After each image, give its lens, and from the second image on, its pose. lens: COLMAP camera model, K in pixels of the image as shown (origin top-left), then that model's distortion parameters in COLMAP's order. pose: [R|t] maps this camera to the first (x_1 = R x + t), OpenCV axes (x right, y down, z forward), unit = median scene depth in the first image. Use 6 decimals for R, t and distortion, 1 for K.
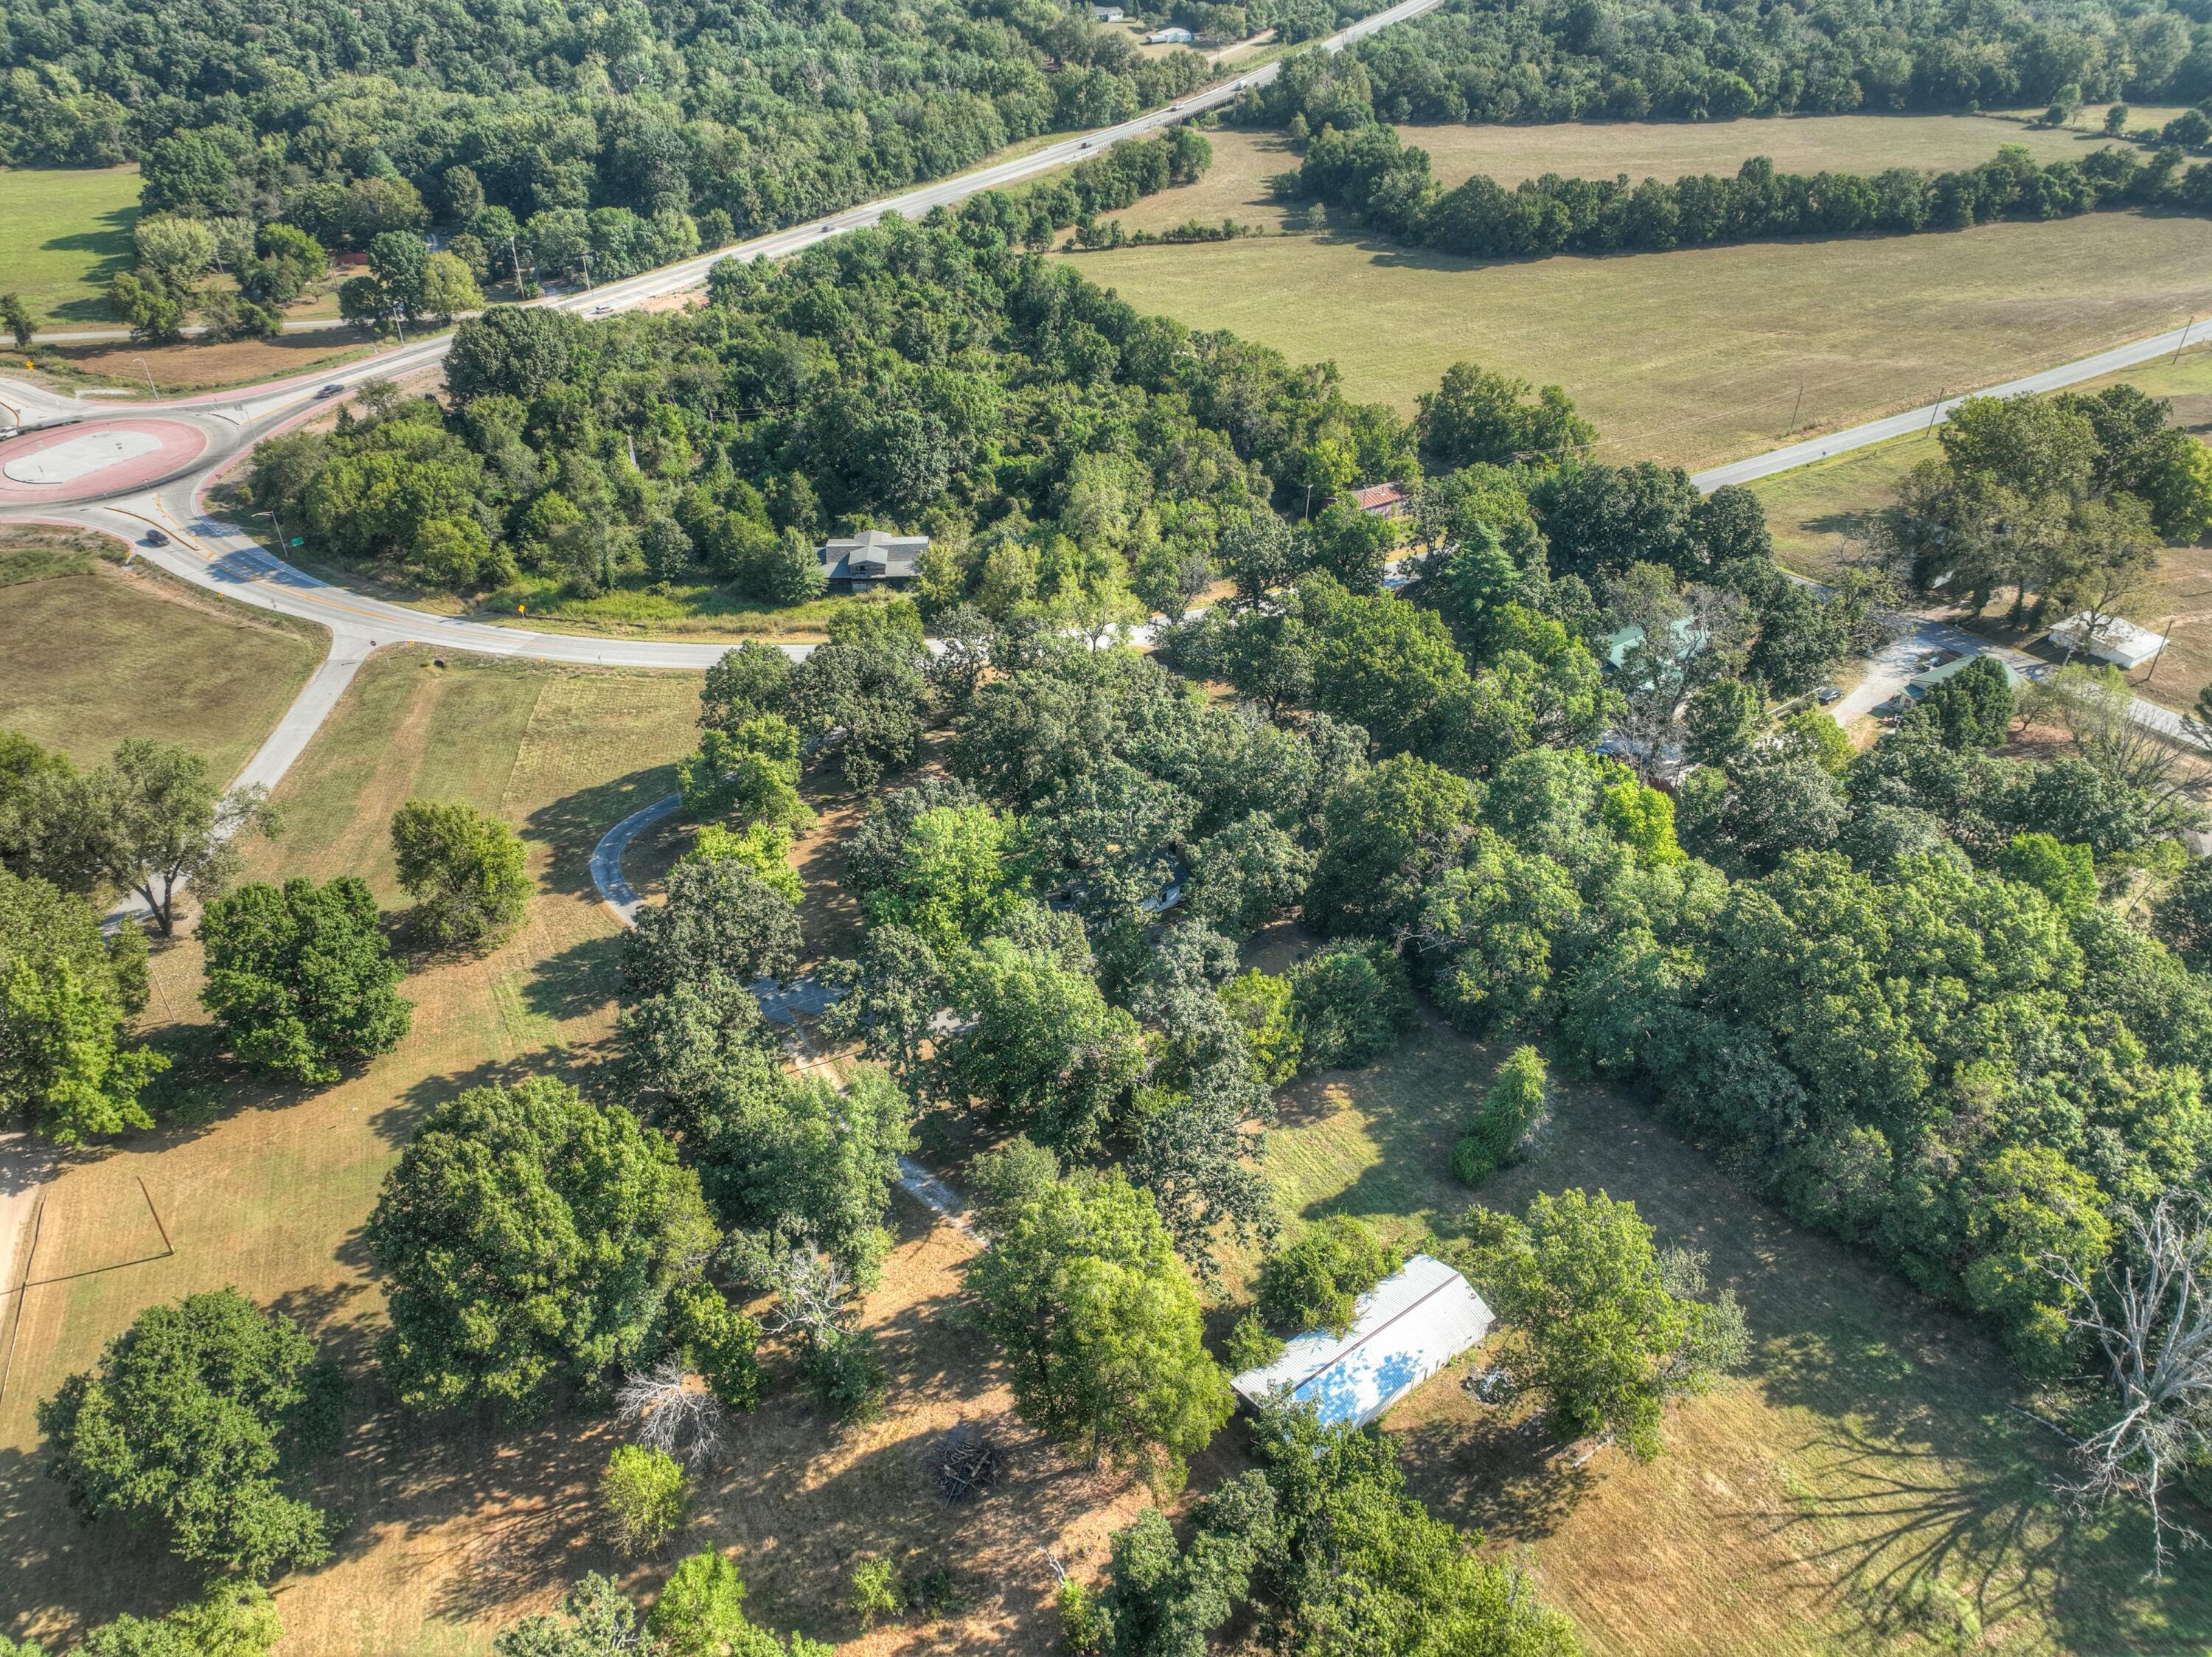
lens RADIAL K [[1547.8, 0, 1106.0], [0, 1547.8, 828.5], [0, 0, 1]] dist [-0.005062, 0.022258]
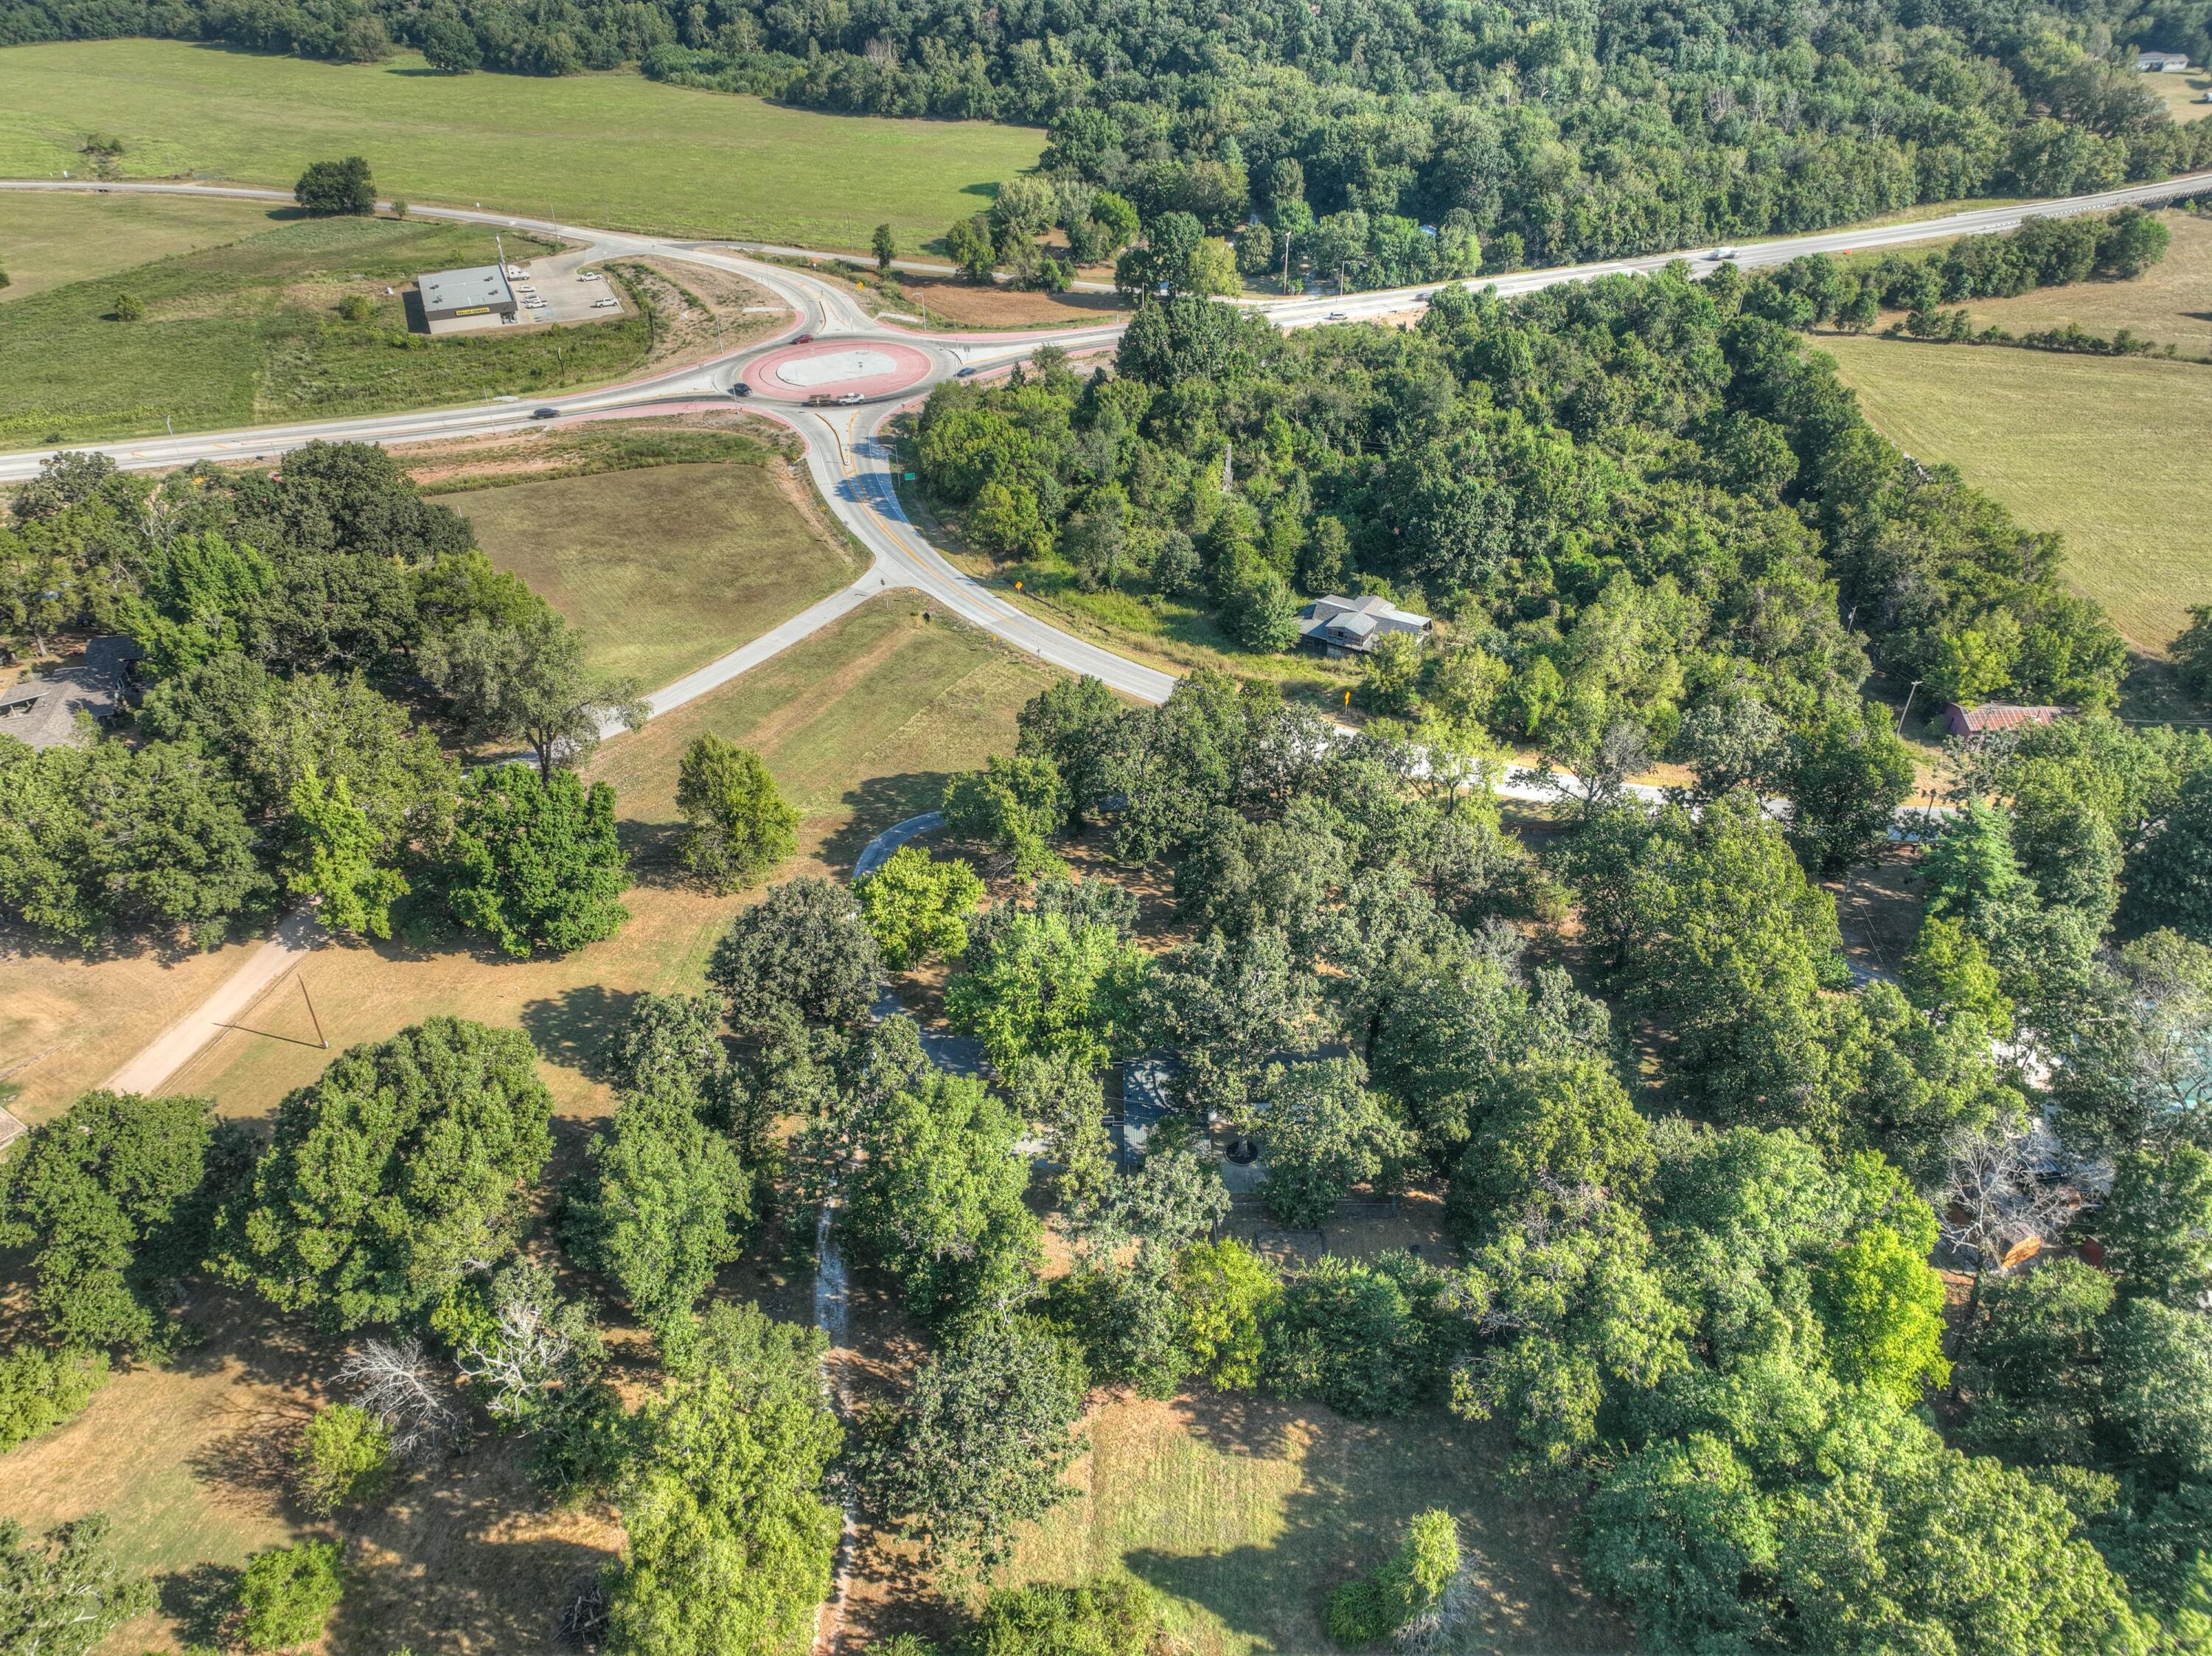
lens RADIAL K [[1547.7, 0, 1106.0], [0, 1547.7, 828.0], [0, 0, 1]] dist [-0.005062, 0.022258]
pose [[0.815936, 0.319814, -0.481630, 0.220645], [-0.322445, 0.943198, 0.080047, -0.094253], [0.479873, 0.089986, 0.872711, 0.154201]]
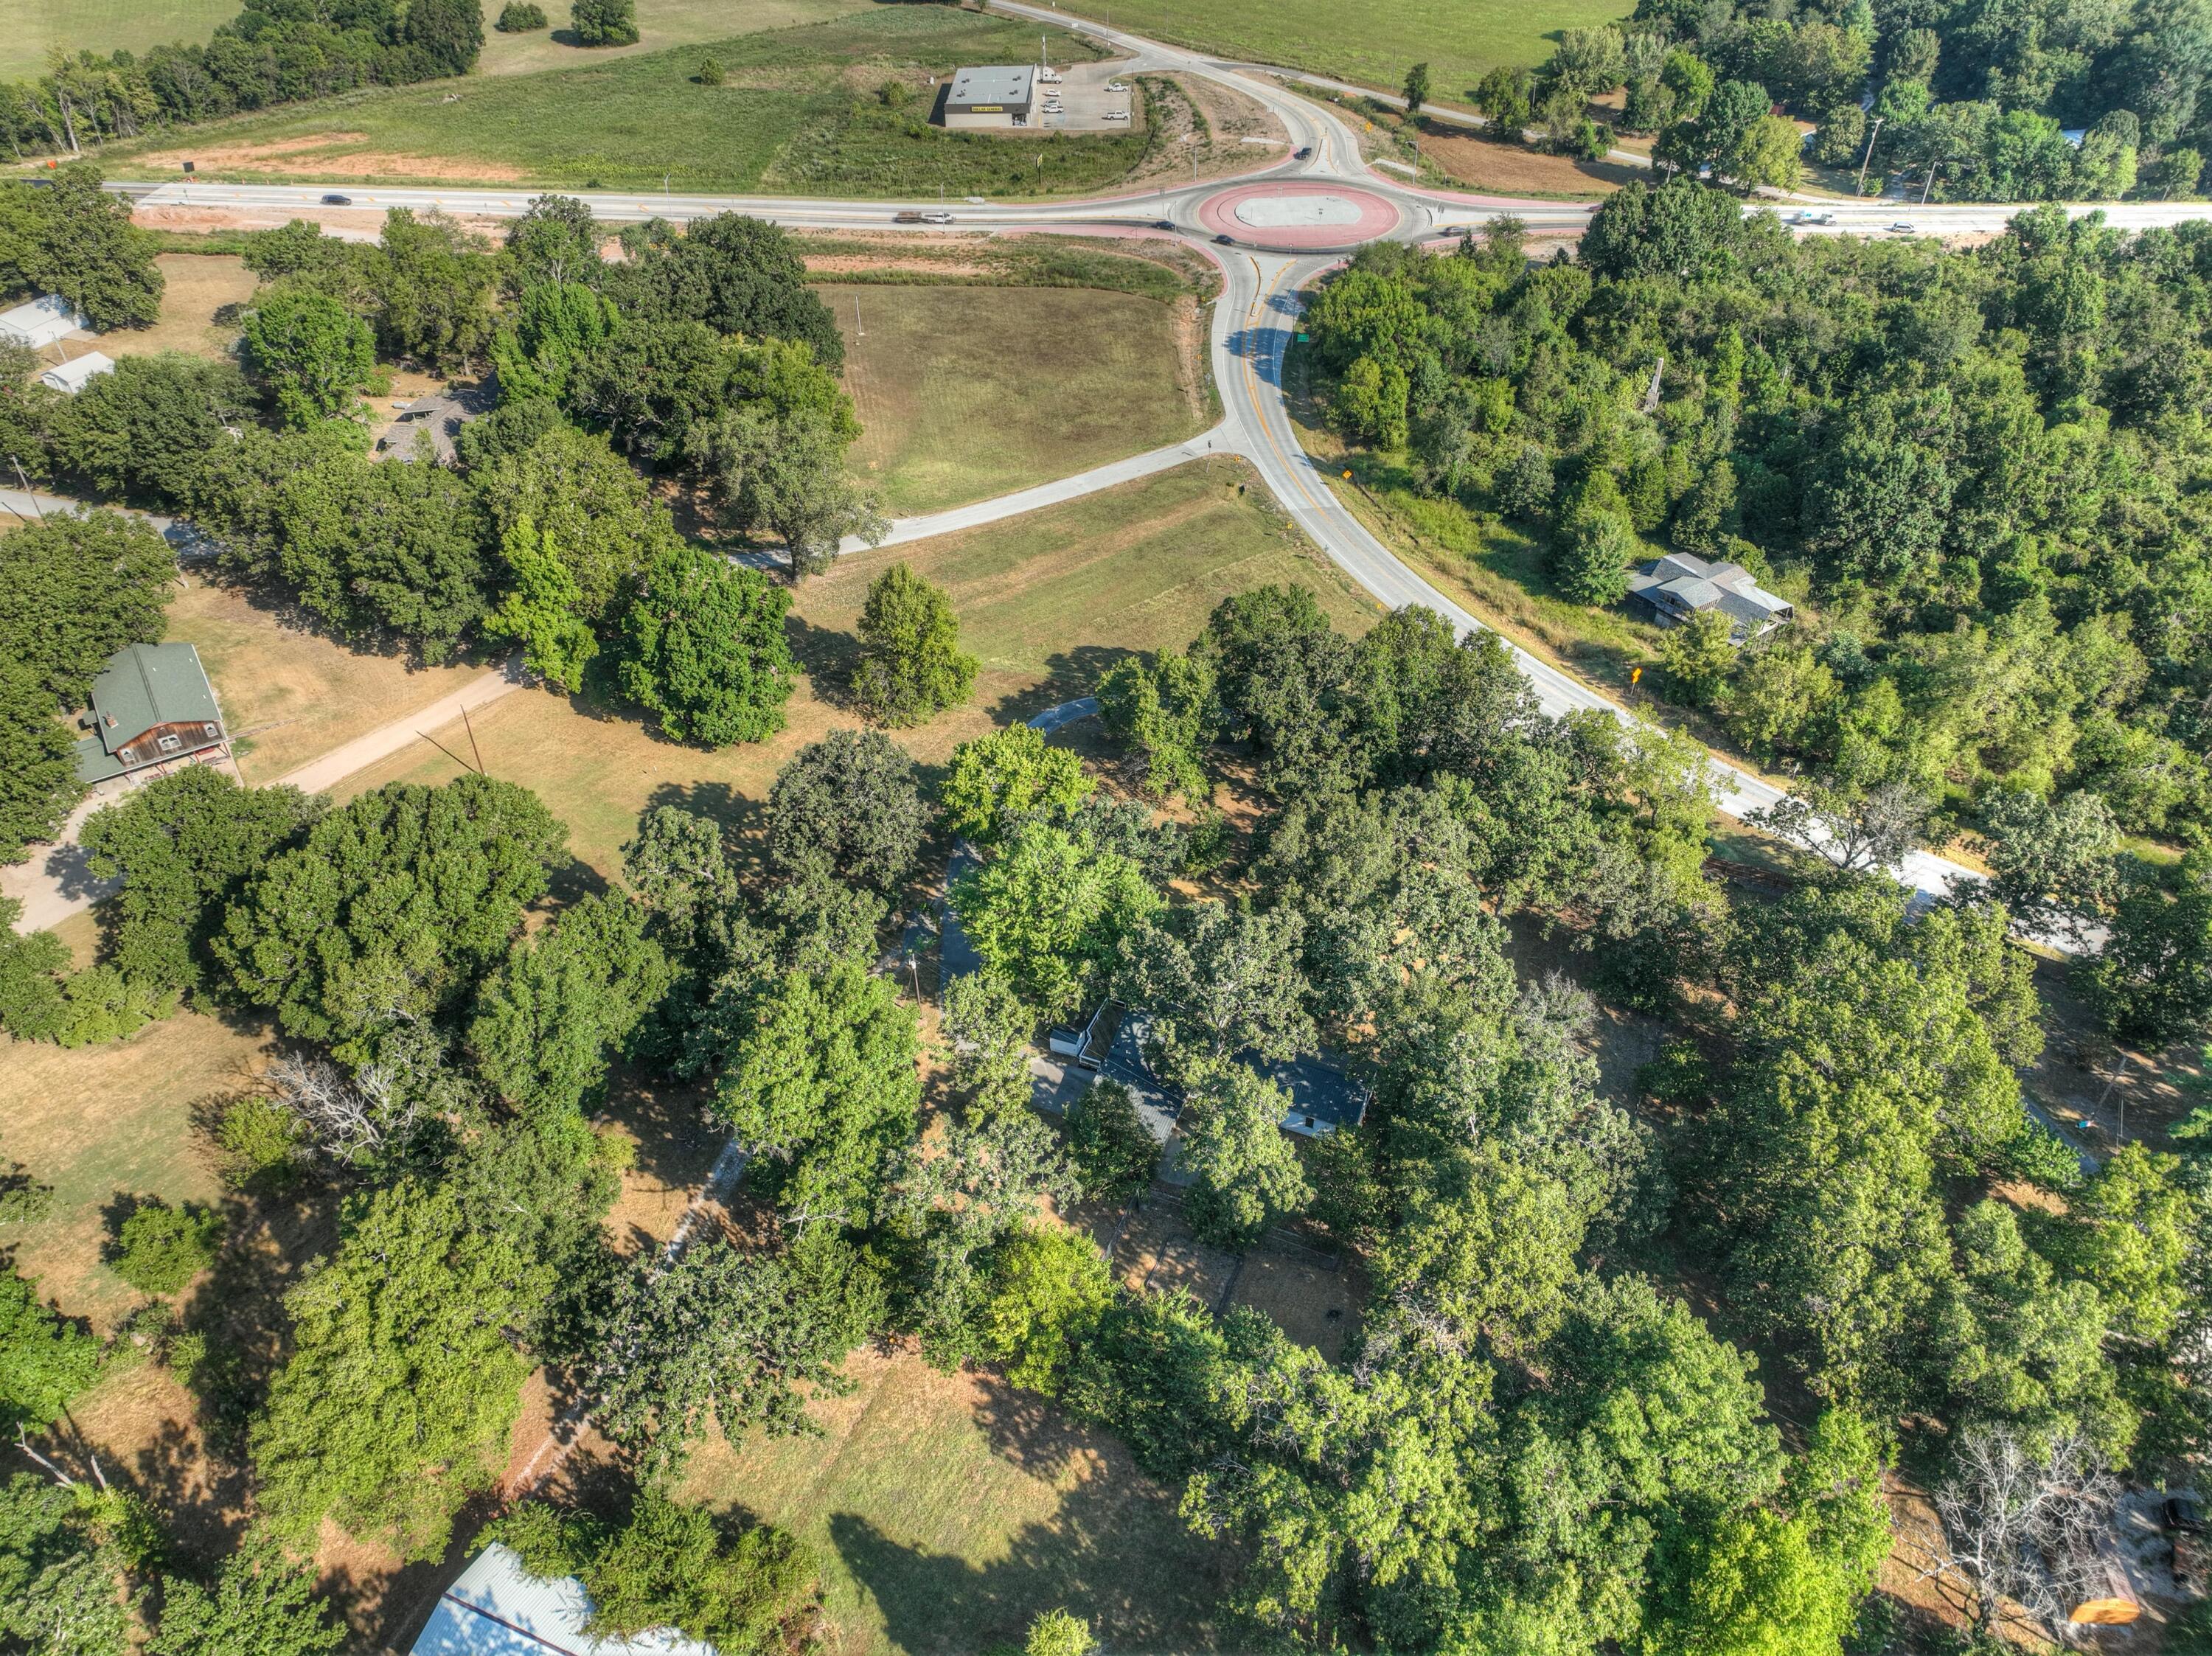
lens RADIAL K [[1547.7, 0, 1106.0], [0, 1547.7, 828.0], [0, 0, 1]] dist [-0.005062, 0.022258]
pose [[0.514294, 0.538039, -0.667845, 0.295650], [-0.483556, 0.825059, 0.292320, -0.174313], [0.708291, 0.172602, 0.684494, 0.304185]]
